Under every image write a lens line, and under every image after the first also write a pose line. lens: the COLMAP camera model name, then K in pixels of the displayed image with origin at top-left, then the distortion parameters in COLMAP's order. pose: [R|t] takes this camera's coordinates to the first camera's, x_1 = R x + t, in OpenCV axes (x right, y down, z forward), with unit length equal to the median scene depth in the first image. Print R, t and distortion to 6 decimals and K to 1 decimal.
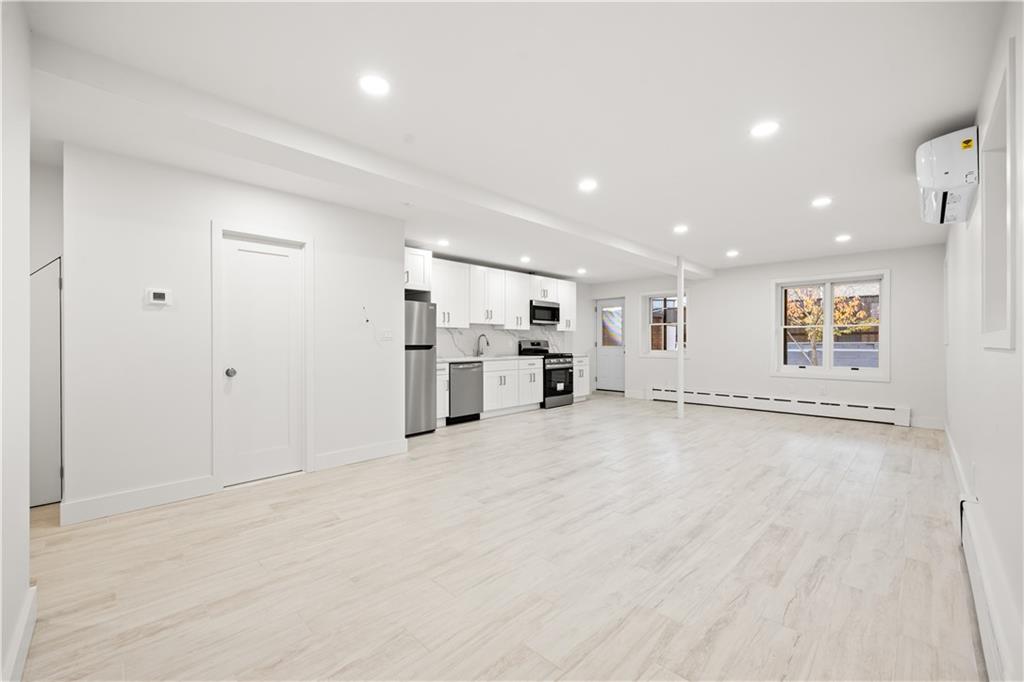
lens RADIAL K [[415.8, 0, 516.0], [0, 415.8, 341.0], [0, 0, 1]] dist [0.001204, -0.000548]
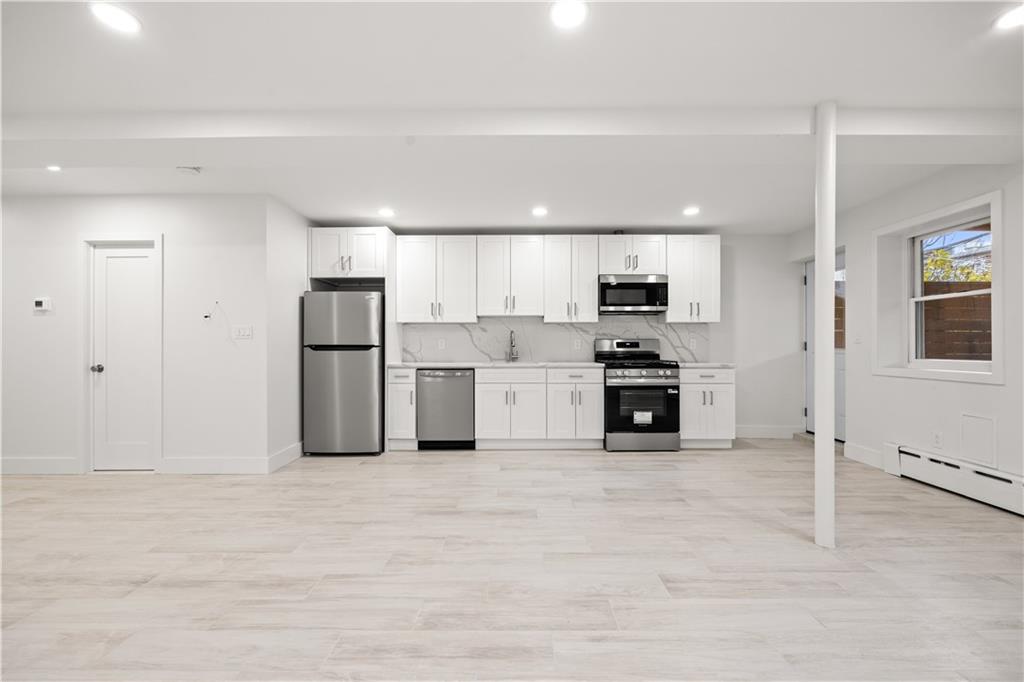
lens RADIAL K [[415.8, 0, 512.4], [0, 415.8, 346.7], [0, 0, 1]] dist [0.001204, -0.000548]
pose [[0.693384, 0.003039, -0.720562, 0.472854], [0.003163, 0.999969, 0.007261, 0.006797], [0.720561, -0.007313, 0.693353, 0.550536]]
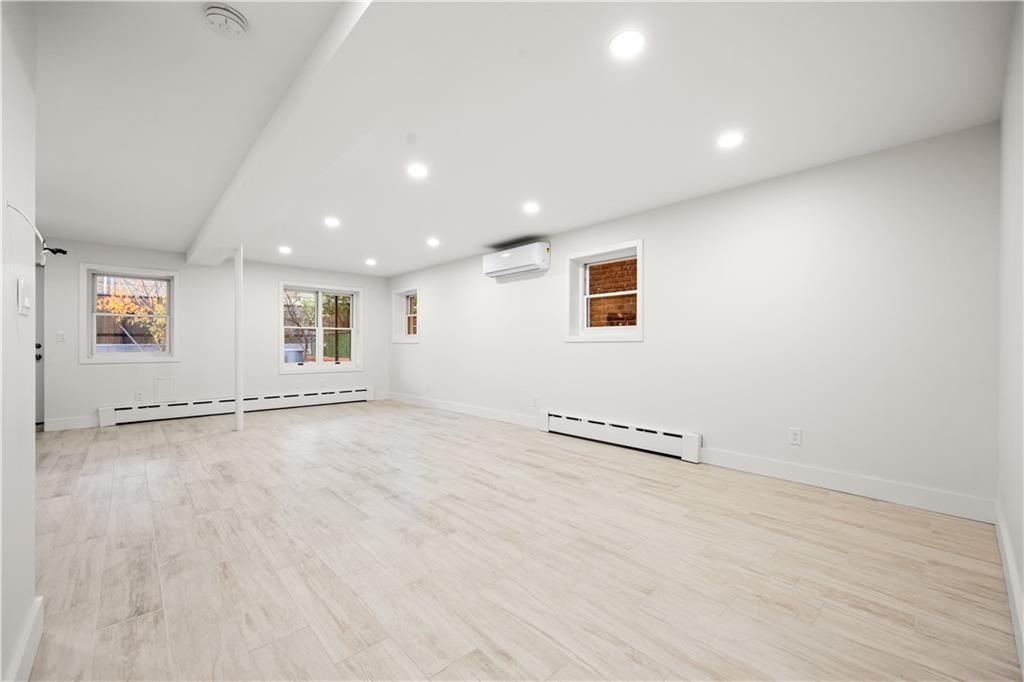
lens RADIAL K [[415.8, 0, 510.1], [0, 415.8, 349.9], [0, 0, 1]] dist [0.001204, -0.000548]
pose [[0.051511, -0.011114, 0.998611, -0.424839], [-0.002917, 0.999932, 0.011279, 0.010470], [-0.998668, -0.003494, 0.051475, 0.406011]]
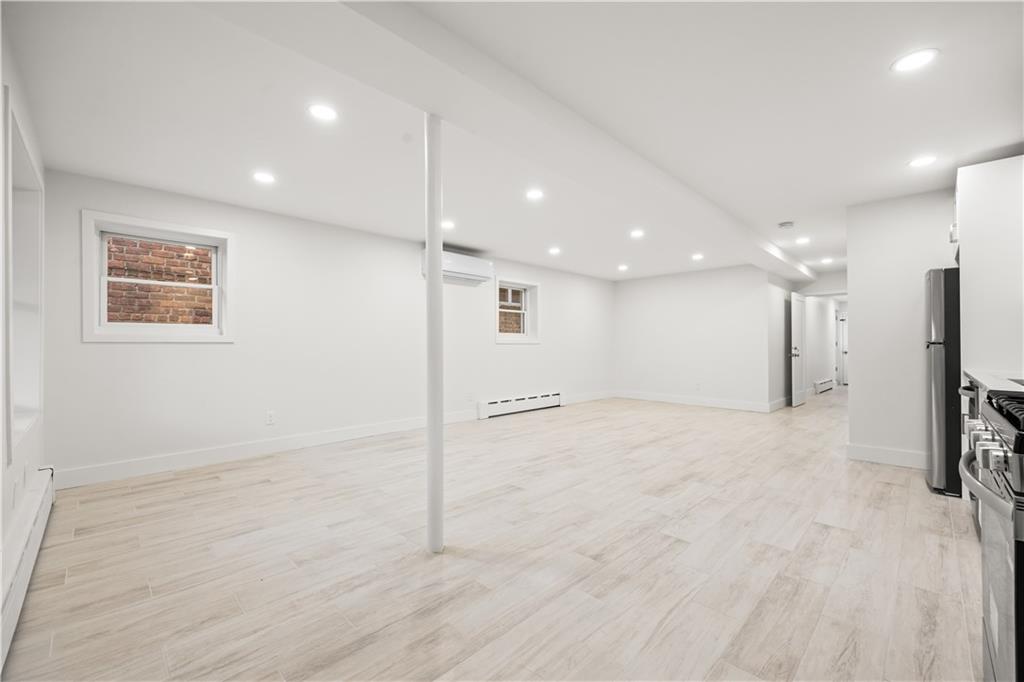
lens RADIAL K [[415.8, 0, 513.5], [0, 415.8, 340.7], [0, 0, 1]] dist [0.001204, -0.000548]
pose [[-0.999920, 0.000787, 0.012596, 0.327675], [0.000579, 0.999864, -0.016486, 0.014843], [-0.012607, -0.016477, -0.999785, 1.364715]]
